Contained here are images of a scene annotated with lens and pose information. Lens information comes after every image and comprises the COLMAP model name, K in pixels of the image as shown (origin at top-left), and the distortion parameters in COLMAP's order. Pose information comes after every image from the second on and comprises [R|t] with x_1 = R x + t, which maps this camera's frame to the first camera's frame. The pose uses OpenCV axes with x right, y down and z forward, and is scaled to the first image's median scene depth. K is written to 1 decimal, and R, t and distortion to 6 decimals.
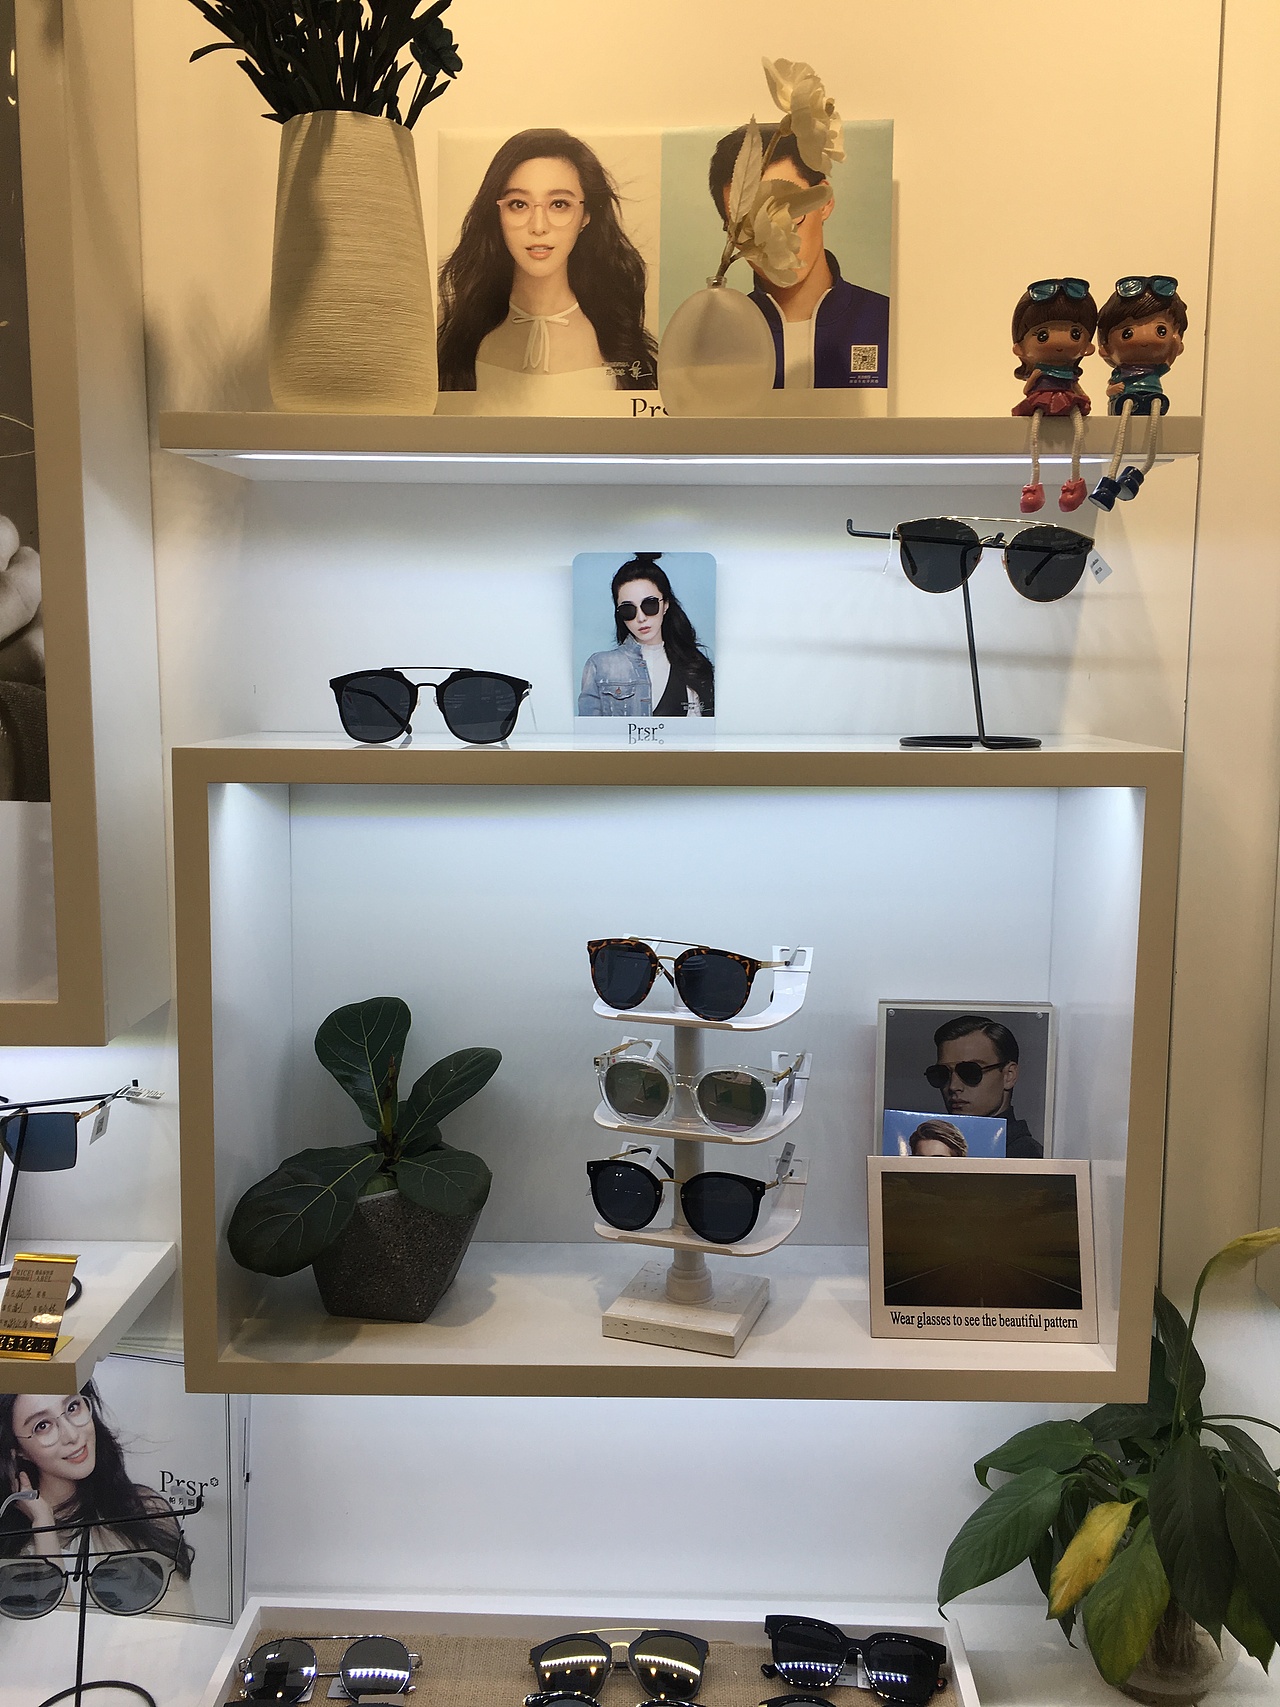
lens RADIAL K [[1450.0, 0, 647.2], [0, 1450.0, 859.1], [0, 0, 1]] dist [0.071628, -0.100285]
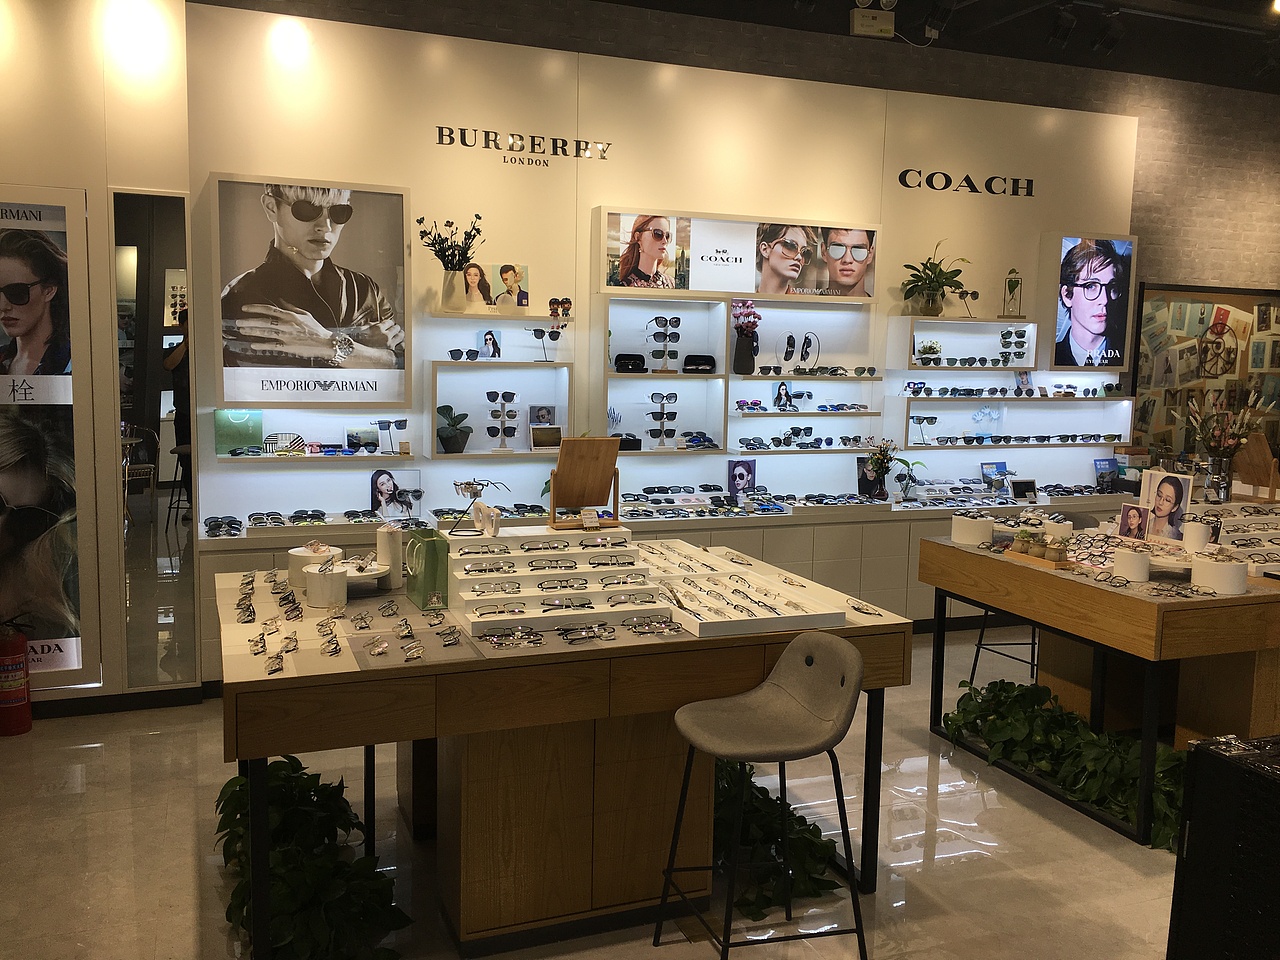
lens RADIAL K [[1073.0, 0, 640.2], [0, 1073.0, 441.1], [0, 0, 1]] dist [0.066425, -0.084813]
pose [[0.925826, -0.019309, 0.377457, -1.163277], [0.033842, 0.998918, -0.031906, 0.430693], [-0.376433, 0.042314, 0.925477, -3.493544]]
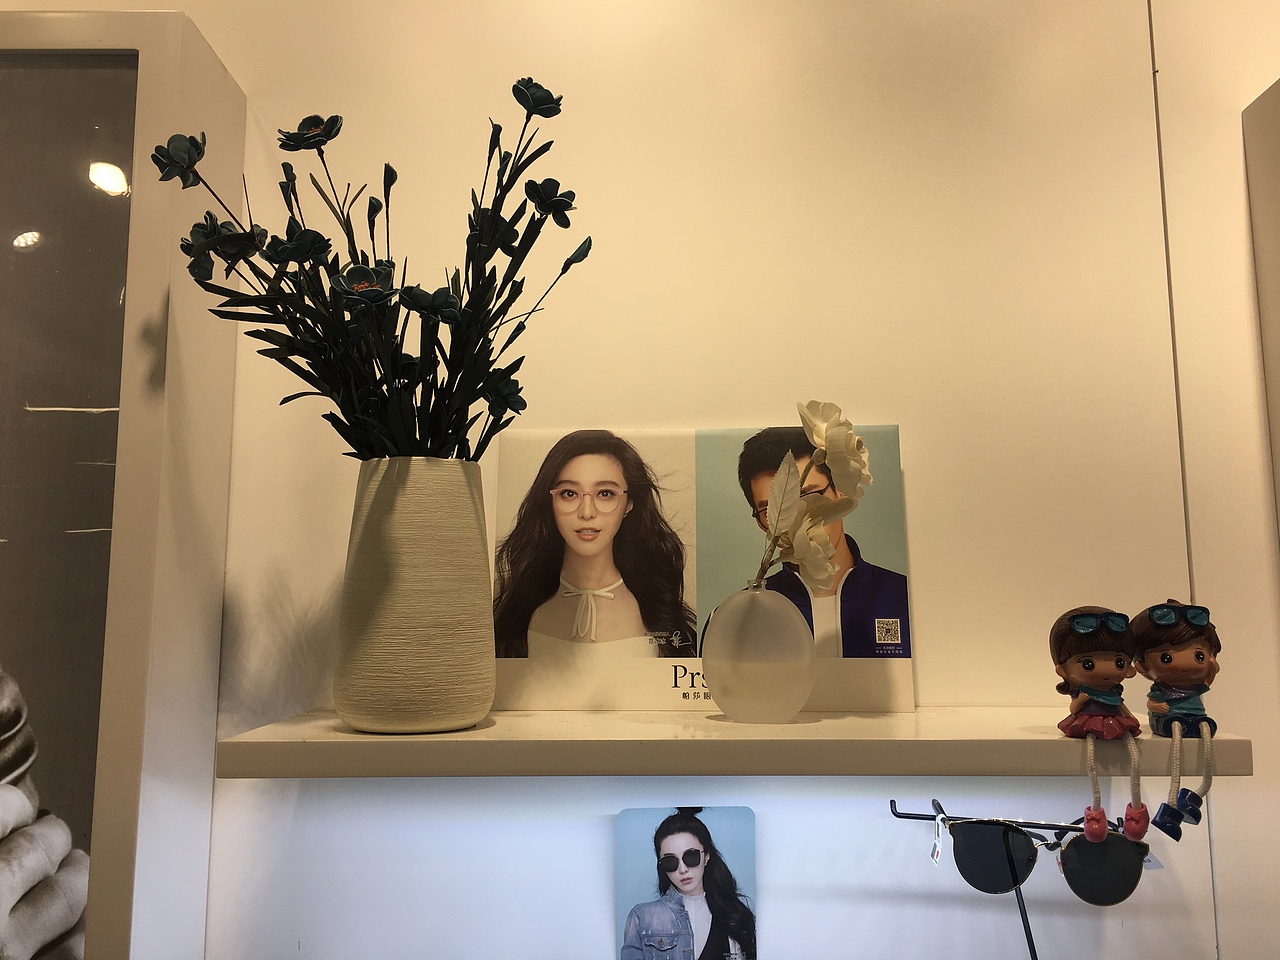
lens RADIAL K [[1099.0, 0, 640.0], [0, 1099.0, 480.0], [0, 0, 1]] dist [0.058617, -0.089673]
pose [[0.999847, -0.006051, 0.016391, -0.047517], [0.010236, 0.963127, -0.268851, -0.230919], [-0.014160, 0.268978, 0.963042, 0.184133]]
